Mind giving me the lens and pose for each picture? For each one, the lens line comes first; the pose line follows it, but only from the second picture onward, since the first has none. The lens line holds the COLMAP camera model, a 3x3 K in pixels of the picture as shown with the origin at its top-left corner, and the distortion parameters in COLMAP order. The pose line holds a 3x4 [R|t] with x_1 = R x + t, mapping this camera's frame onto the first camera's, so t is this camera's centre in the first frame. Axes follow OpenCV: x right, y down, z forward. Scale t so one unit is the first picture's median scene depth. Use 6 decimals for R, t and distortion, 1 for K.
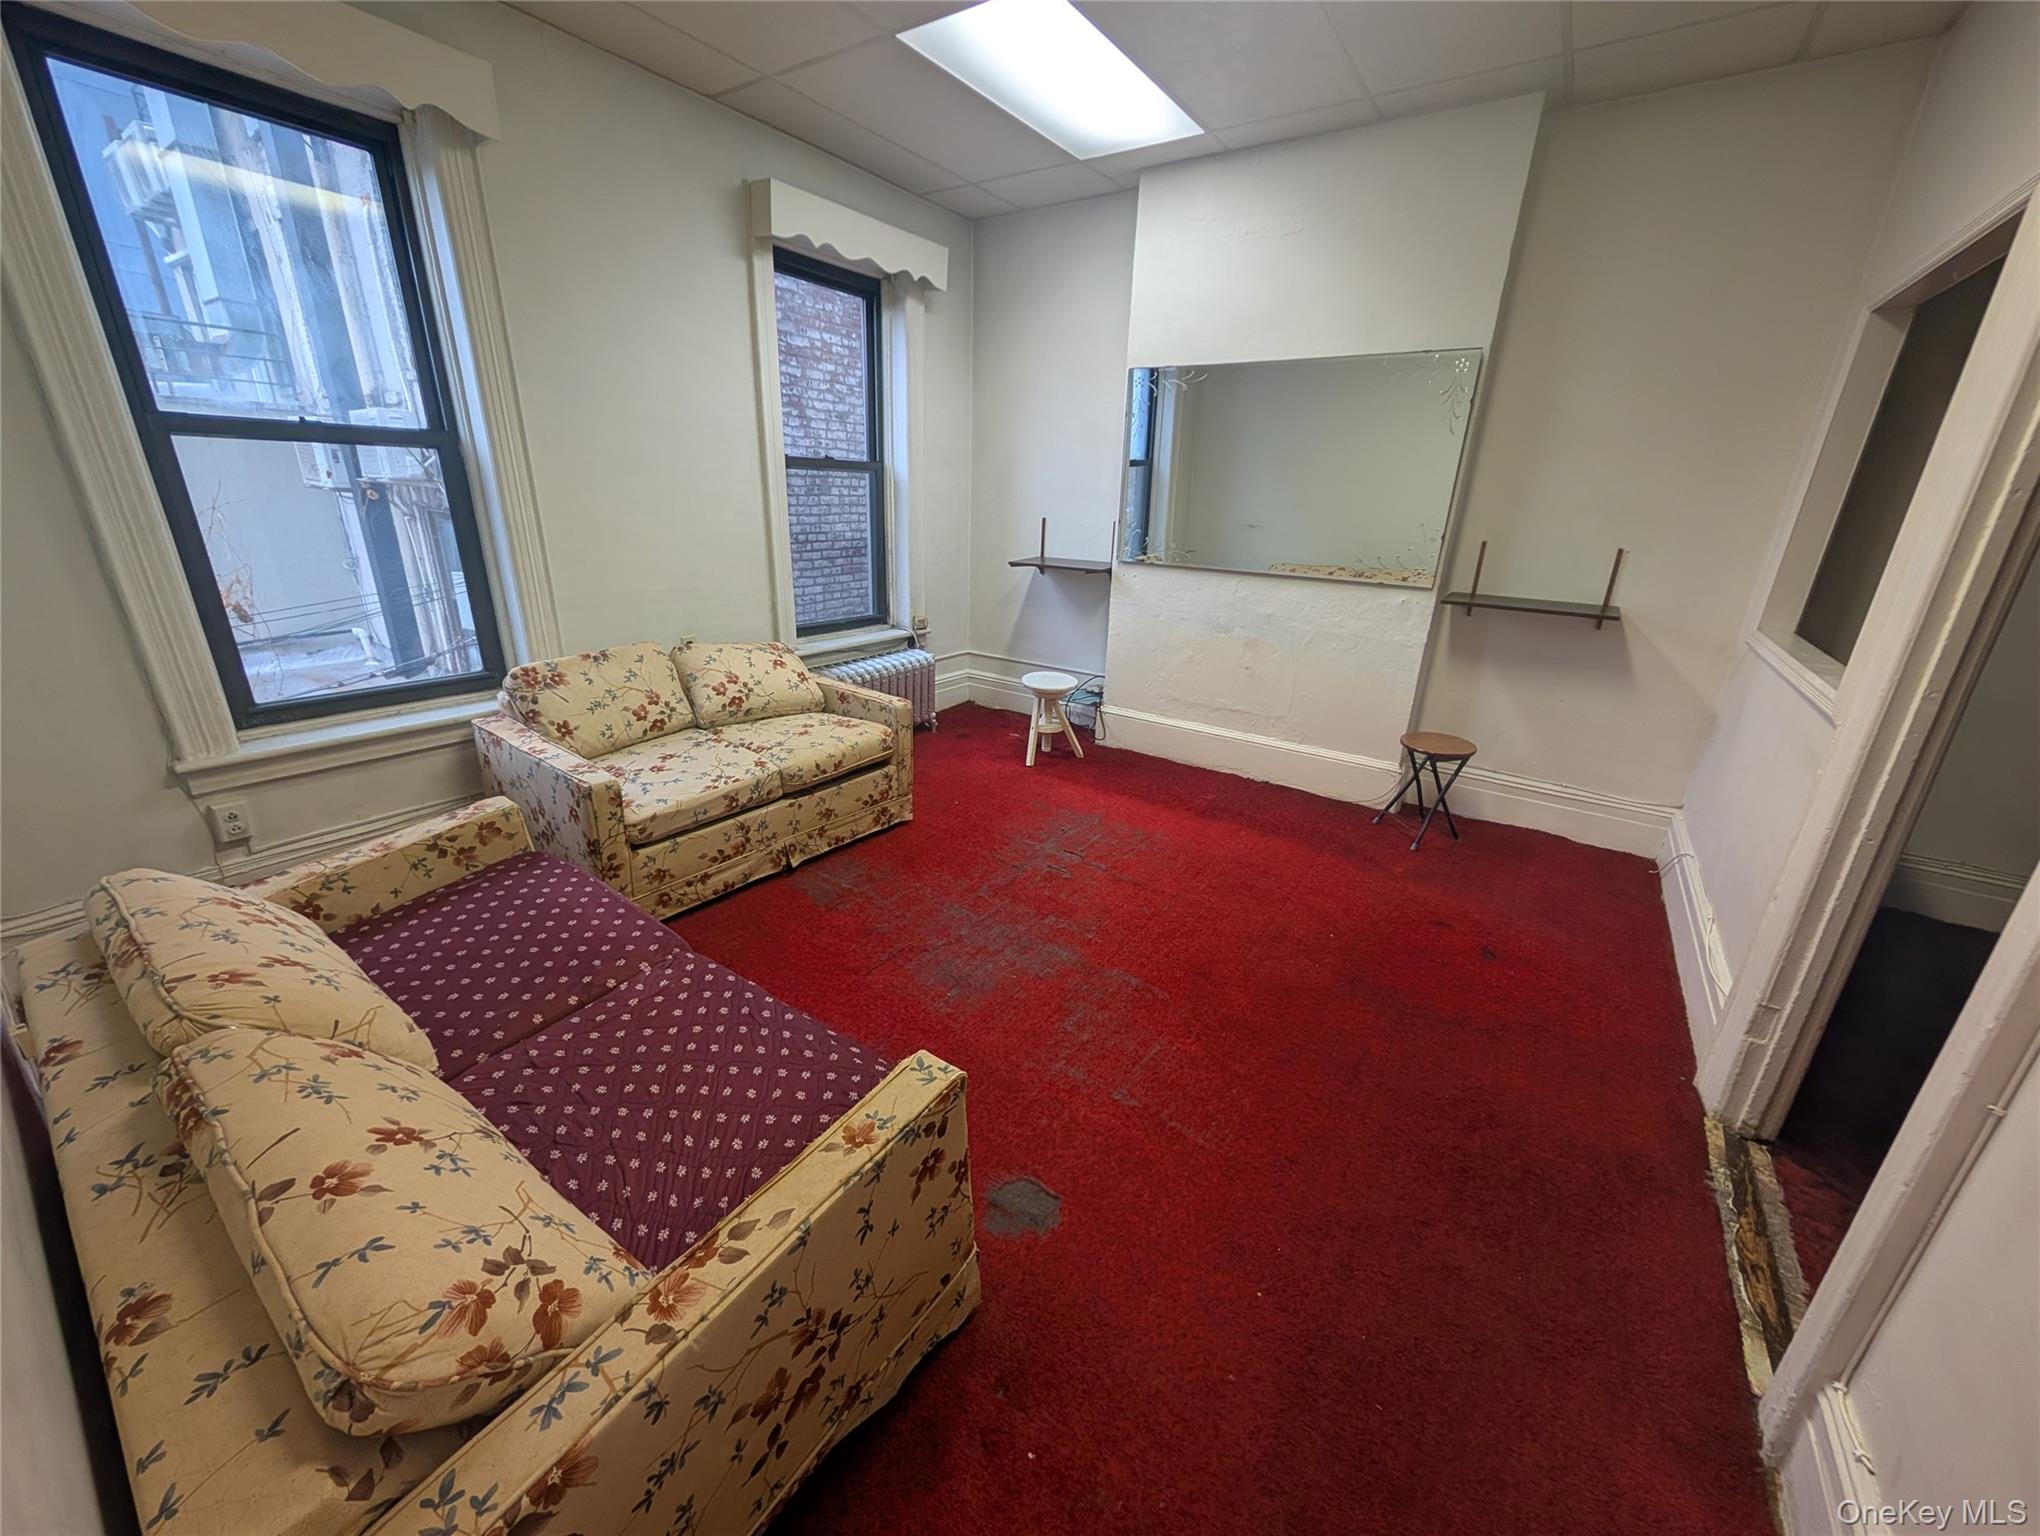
lens RADIAL K [[765.5, 0, 1016.8], [0, 765.5, 764.5], [0, 0, 1]] dist [0.002719, 0.000168]
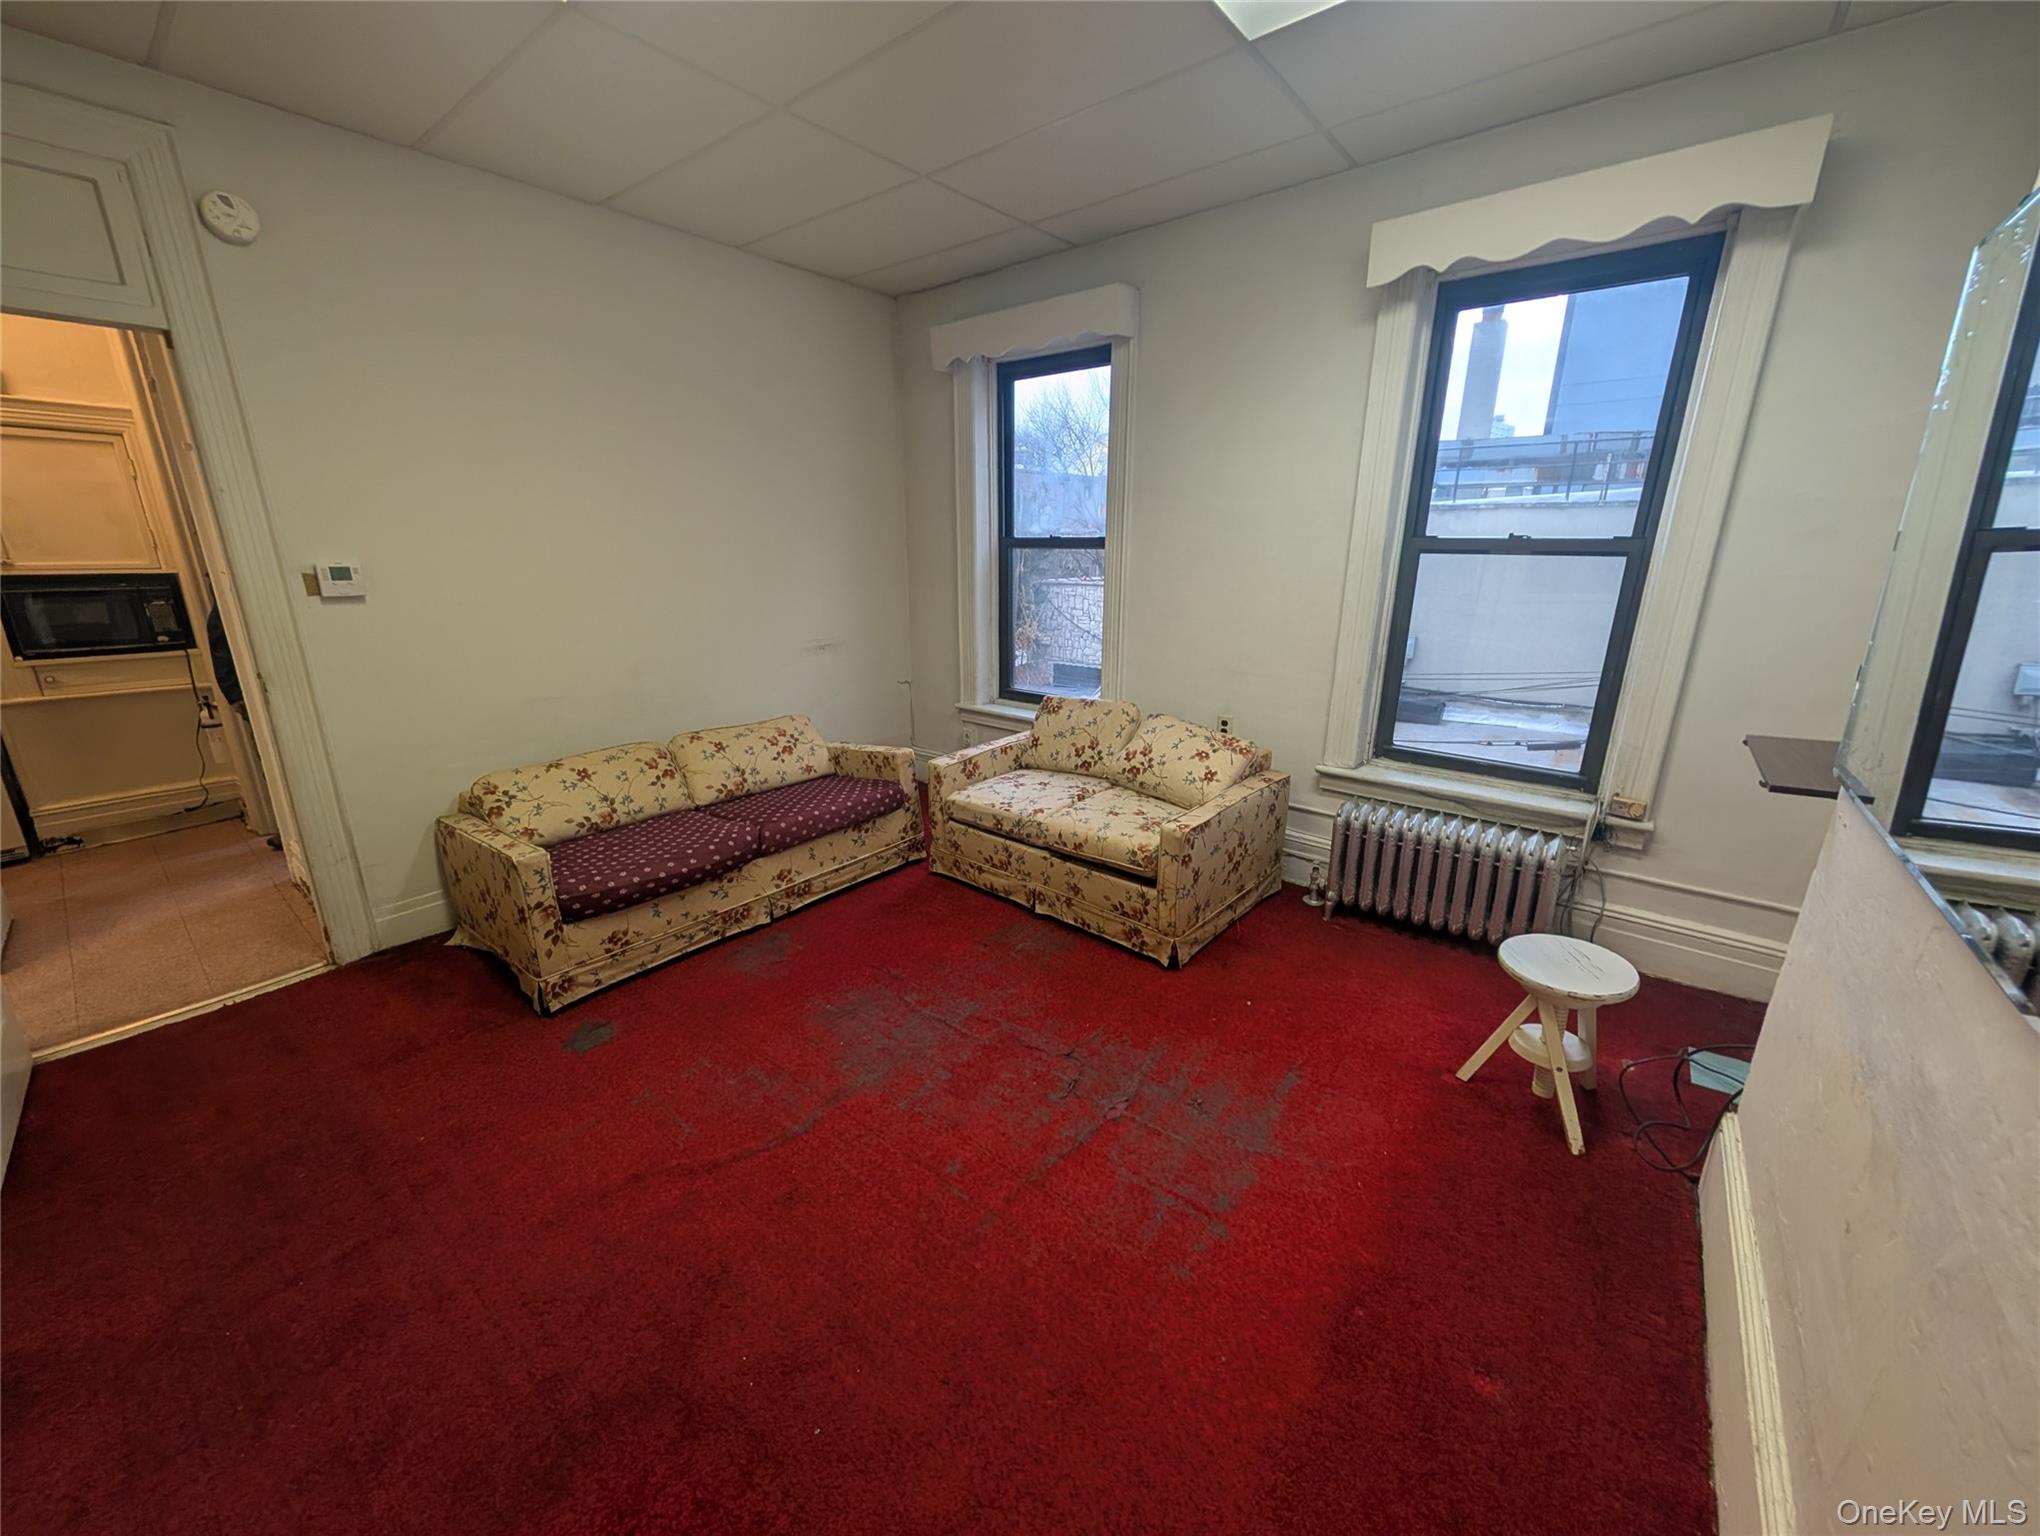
lens RADIAL K [[765.5, 0, 1021.4], [0, 765.5, 767.5], [0, 0, 1]] dist [0.002719, 0.000168]
pose [[-0.058368, 0.242343, -0.968433, 0.719181], [-0.346846, 0.904731, 0.247306, -0.316671], [0.936104, 0.350332, 0.031249, 0.878997]]
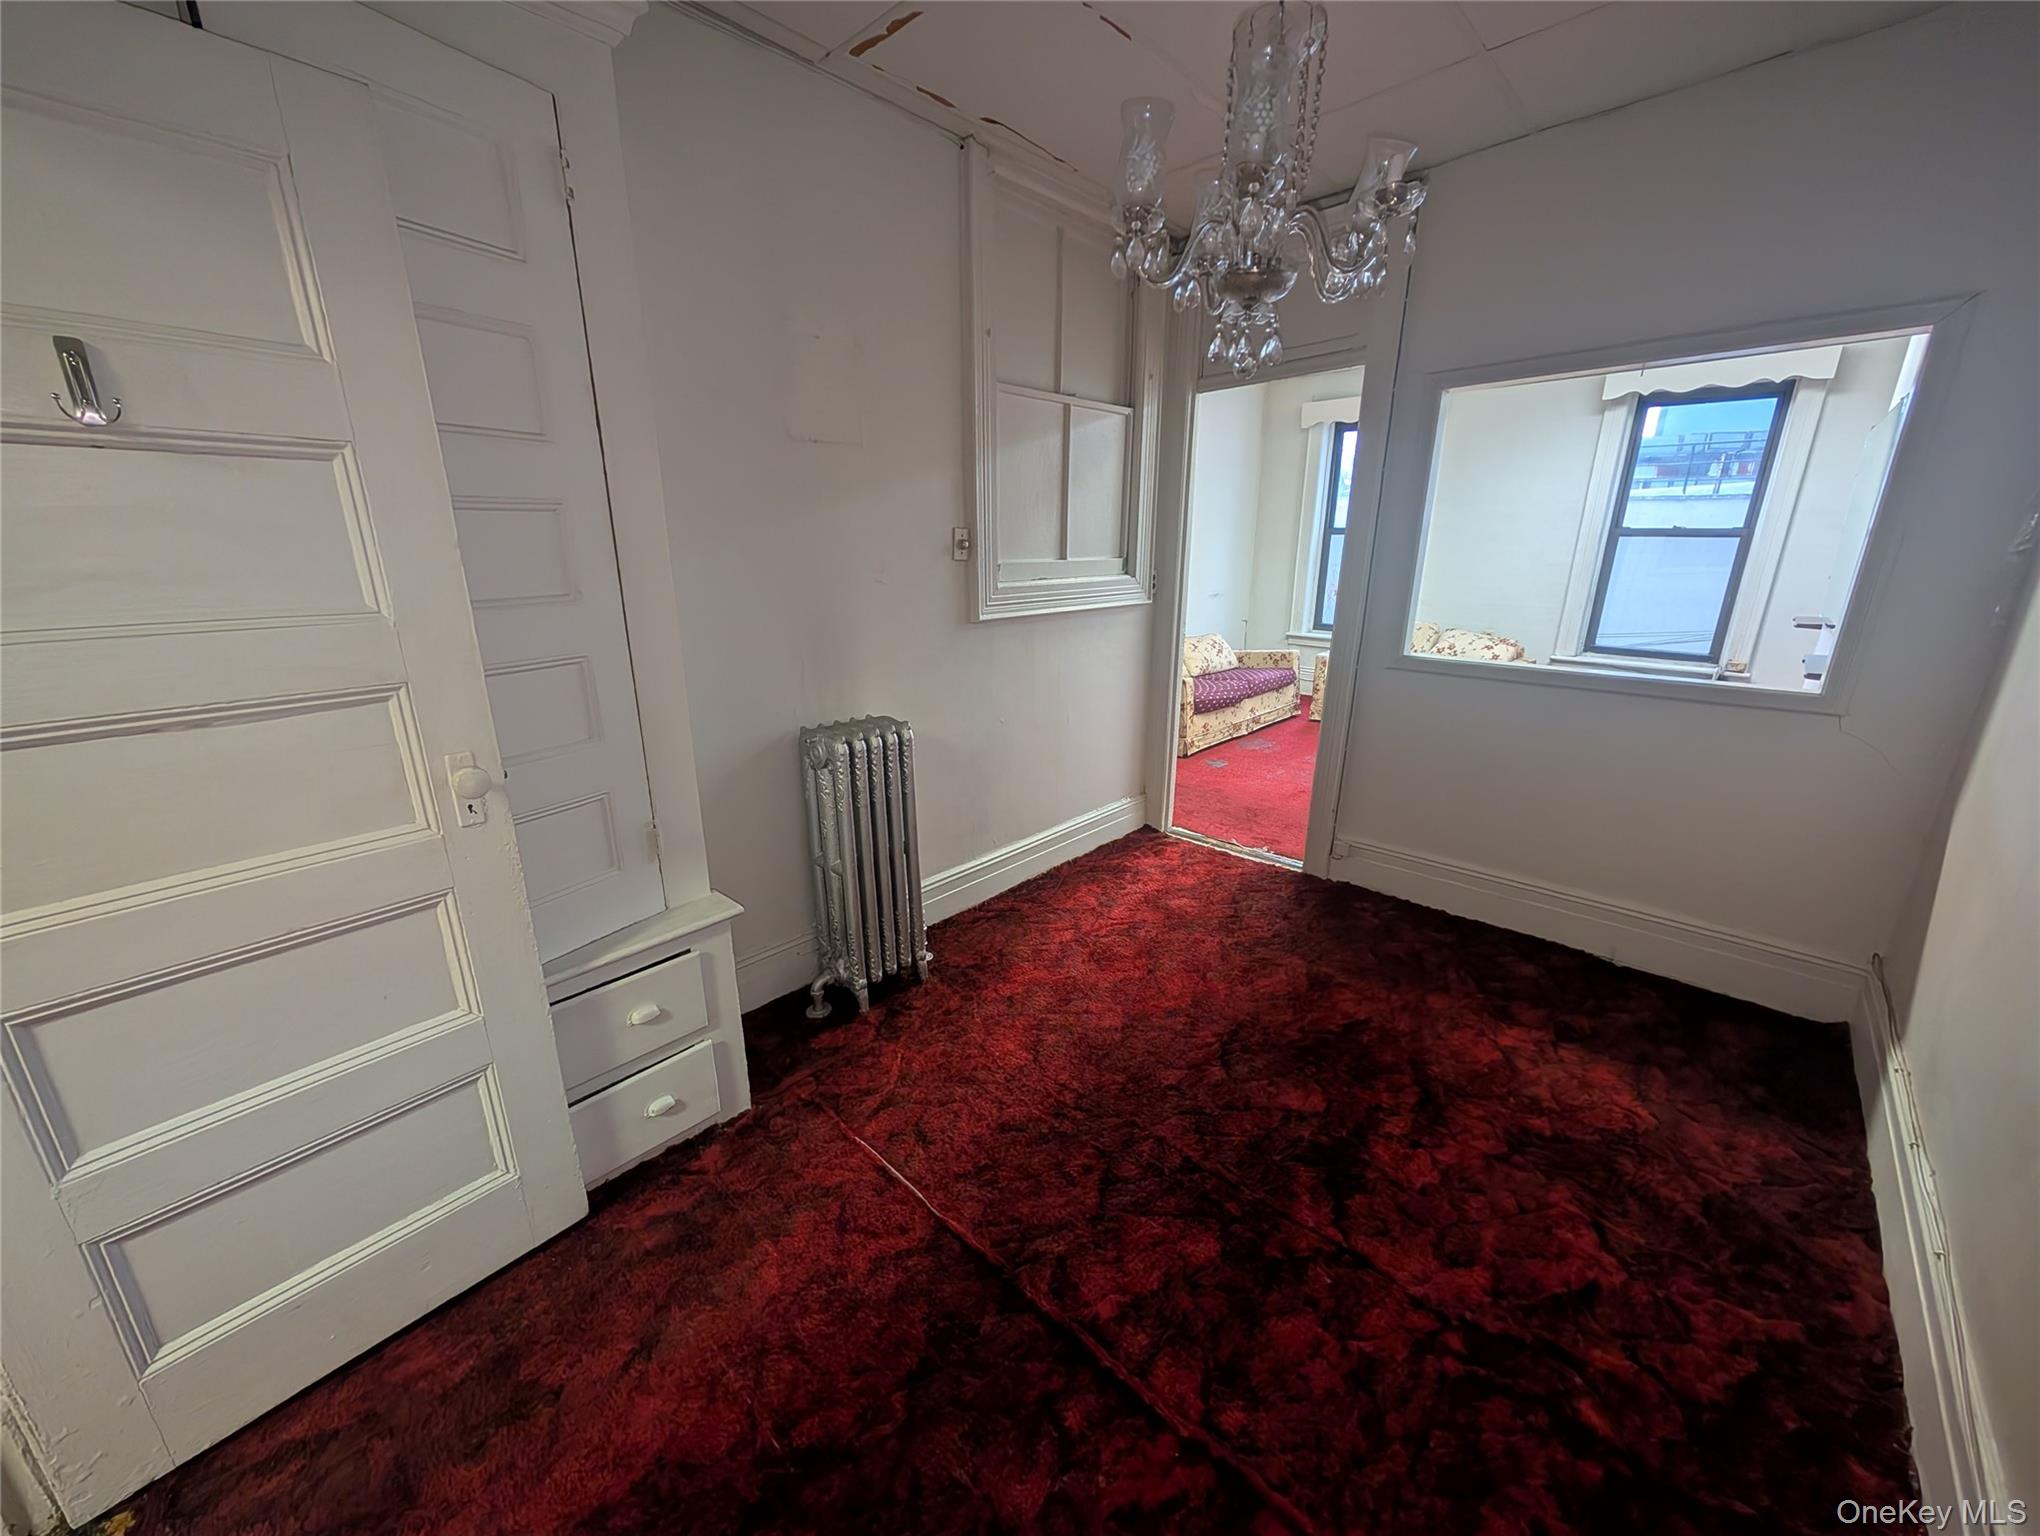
lens RADIAL K [[765.5, 0, 1023.7], [0, 765.5, 763.7], [0, 0, 1]] dist [0.002719, 0.000168]
pose [[-0.134834, 0.249886, -0.958841, 1.798661], [-0.345226, 0.895200, 0.281846, -0.026629], [0.928784, 0.369019, -0.034436, 0.203850]]
